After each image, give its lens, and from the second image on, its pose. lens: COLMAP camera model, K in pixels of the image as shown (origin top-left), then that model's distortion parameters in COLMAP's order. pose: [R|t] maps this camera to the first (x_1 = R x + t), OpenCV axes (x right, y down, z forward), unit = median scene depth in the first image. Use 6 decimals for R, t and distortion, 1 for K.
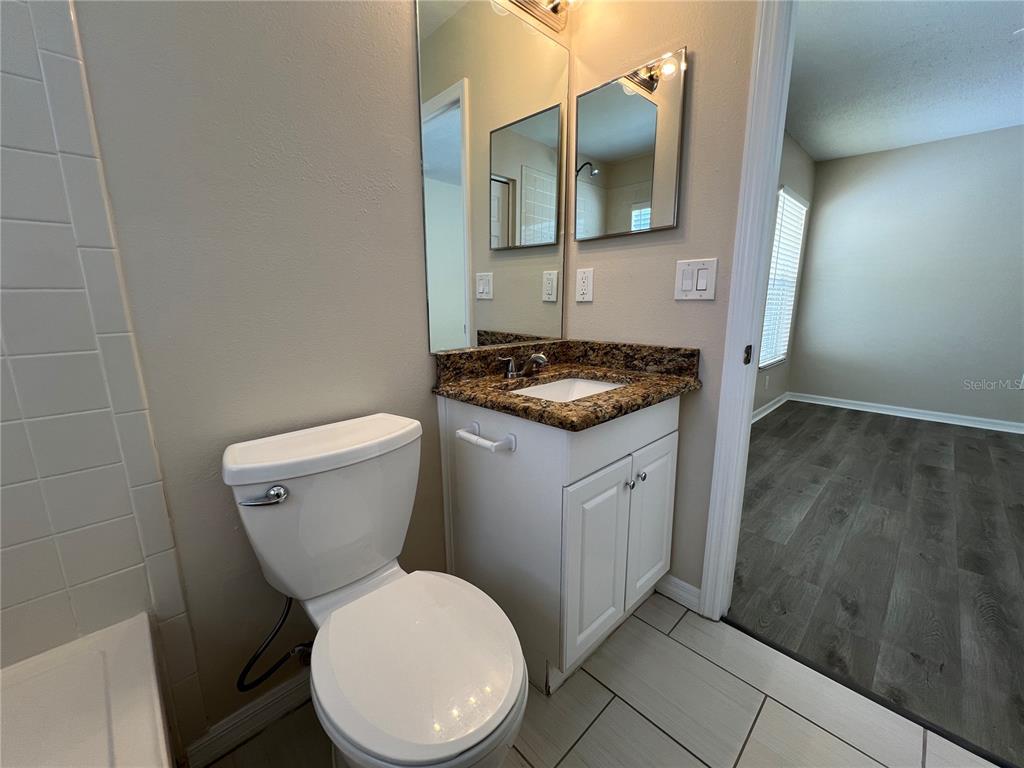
lens RADIAL K [[410.4, 0, 512.1], [0, 410.4, 383.6], [0, 0, 1]] dist [-0.004853, 0.001218]
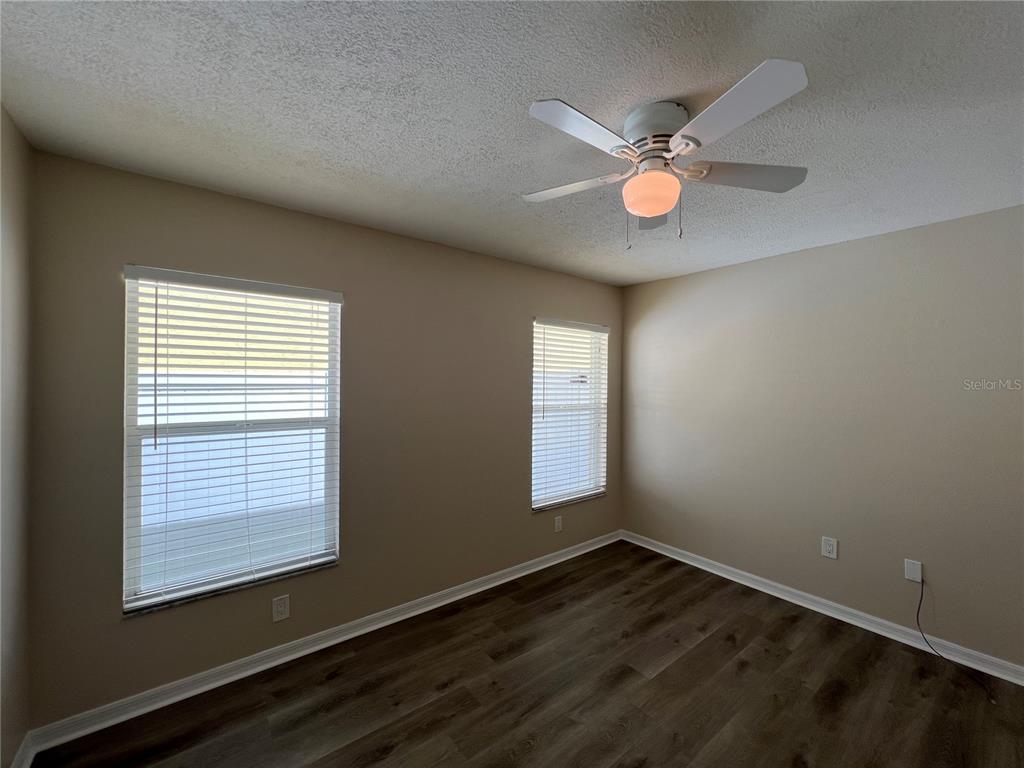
lens RADIAL K [[410.4, 0, 514.4], [0, 410.4, 381.1], [0, 0, 1]] dist [-0.004853, 0.001218]
pose [[0.994357, 0.005760, -0.105931, 0.879556], [-0.027726, 0.977929, -0.207091, -0.165660], [0.102400, 0.208859, 0.972570, 0.104104]]
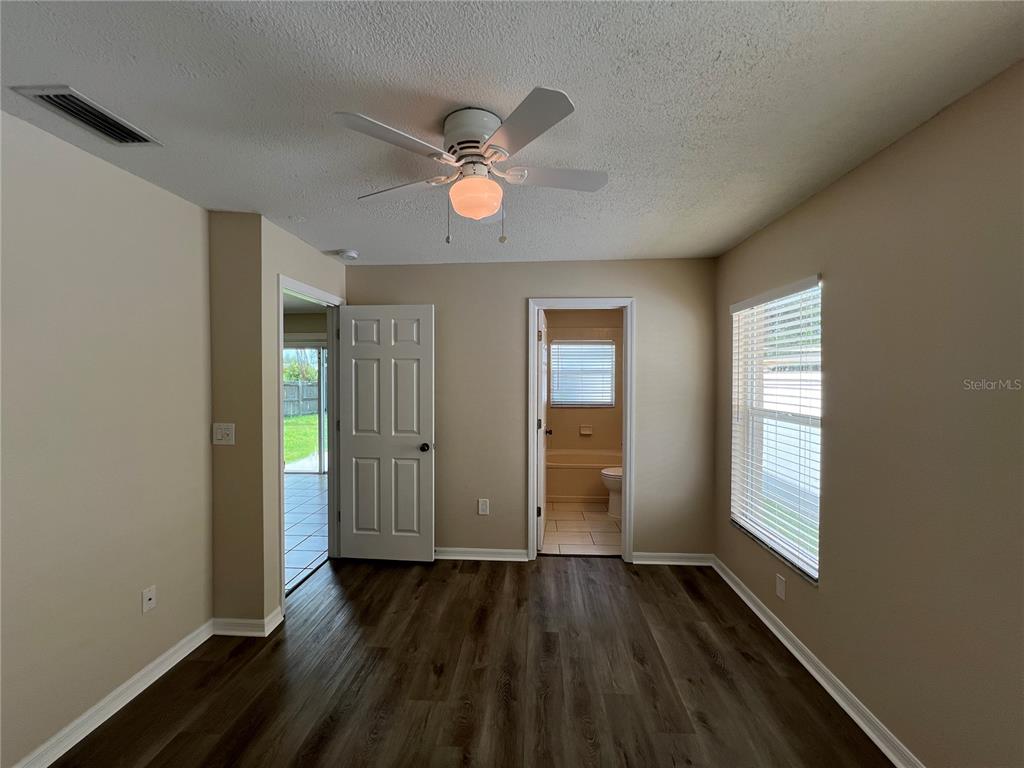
lens RADIAL K [[410.4, 0, 514.8], [0, 410.4, 385.0], [0, 0, 1]] dist [-0.004853, 0.001218]
pose [[-0.727877, 0.014972, -0.685544, 1.336201], [-0.138035, 0.976096, 0.167876, -0.367895], [0.671671, 0.216823, -0.708411, 1.062896]]
